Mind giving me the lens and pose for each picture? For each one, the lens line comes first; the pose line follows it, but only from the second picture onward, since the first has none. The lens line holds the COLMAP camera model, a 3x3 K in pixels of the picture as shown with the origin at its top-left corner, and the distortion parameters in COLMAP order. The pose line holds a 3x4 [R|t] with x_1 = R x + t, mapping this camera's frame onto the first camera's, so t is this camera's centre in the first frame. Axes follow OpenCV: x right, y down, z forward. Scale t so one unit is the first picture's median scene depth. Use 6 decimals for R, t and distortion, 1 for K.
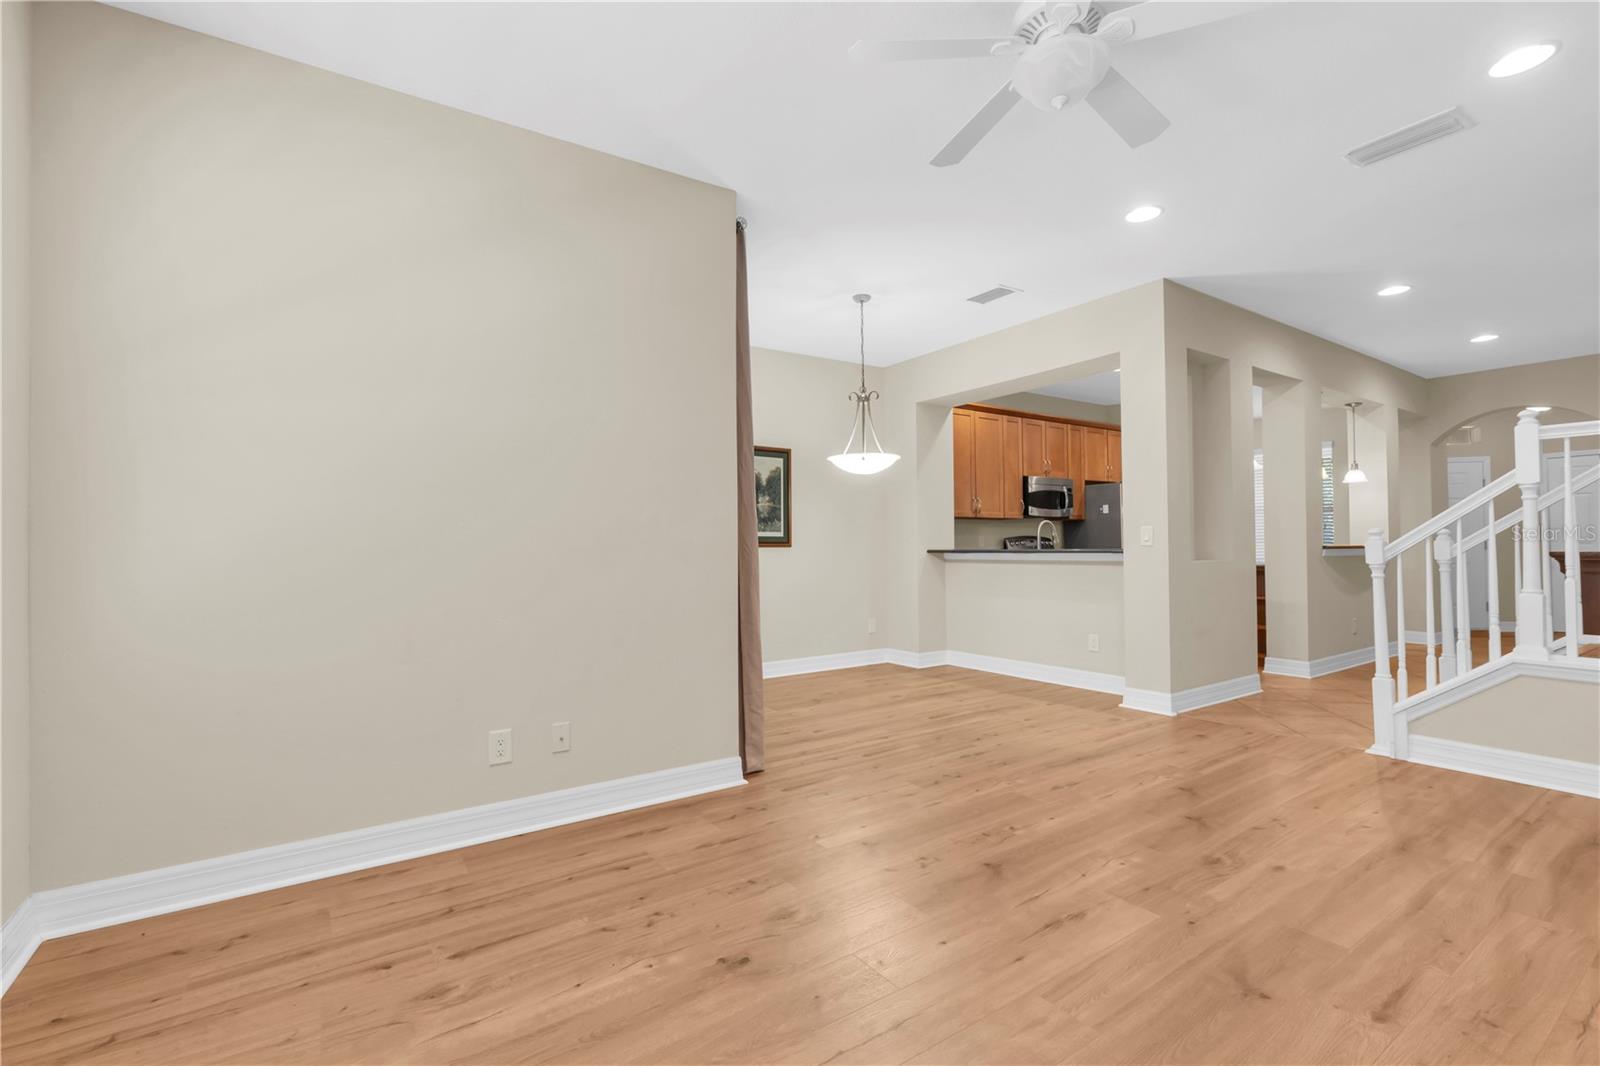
lens RADIAL K [[716.2, 0, 797.7], [0, 716.2, 536.4], [0, 0, 1]] dist [-0.013107, 0.005760]
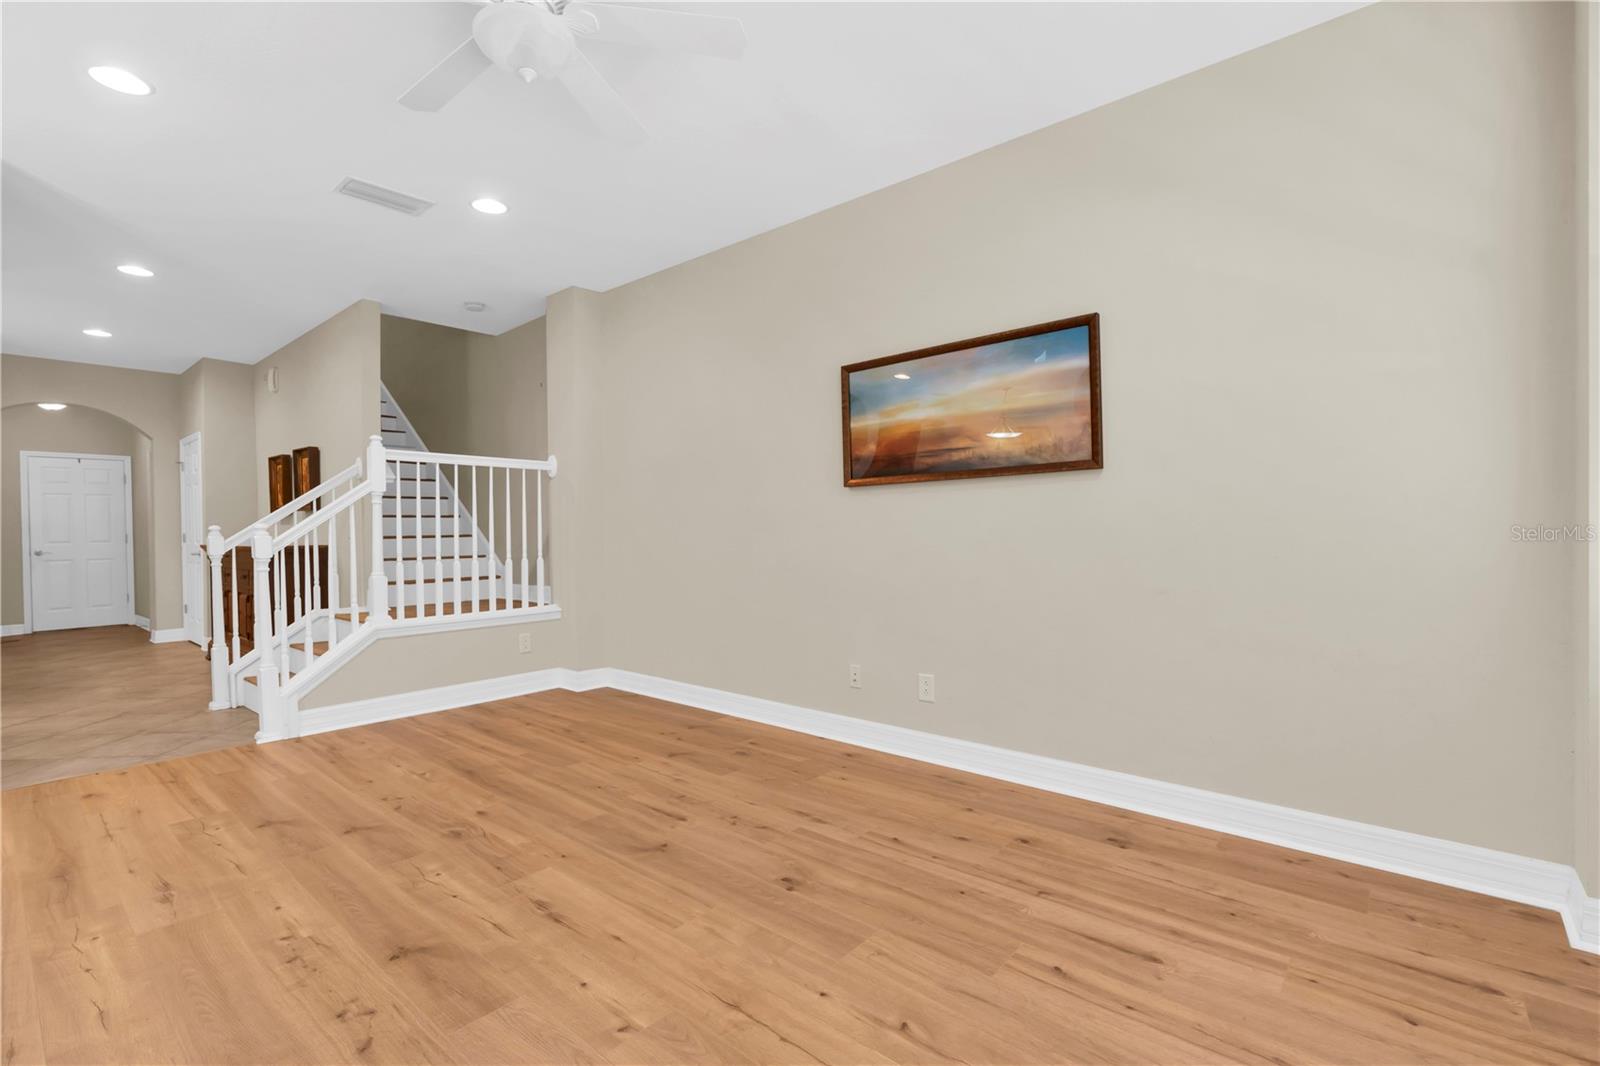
lens RADIAL K [[716.2, 0, 797.7], [0, 716.2, 536.4], [0, 0, 1]] dist [-0.013107, 0.005760]
pose [[-0.260775, 0.004422, 0.965390, -0.233721], [-0.000354, 0.999989, -0.004676, 0.007341], [-0.965400, -0.001561, -0.260770, 0.319347]]
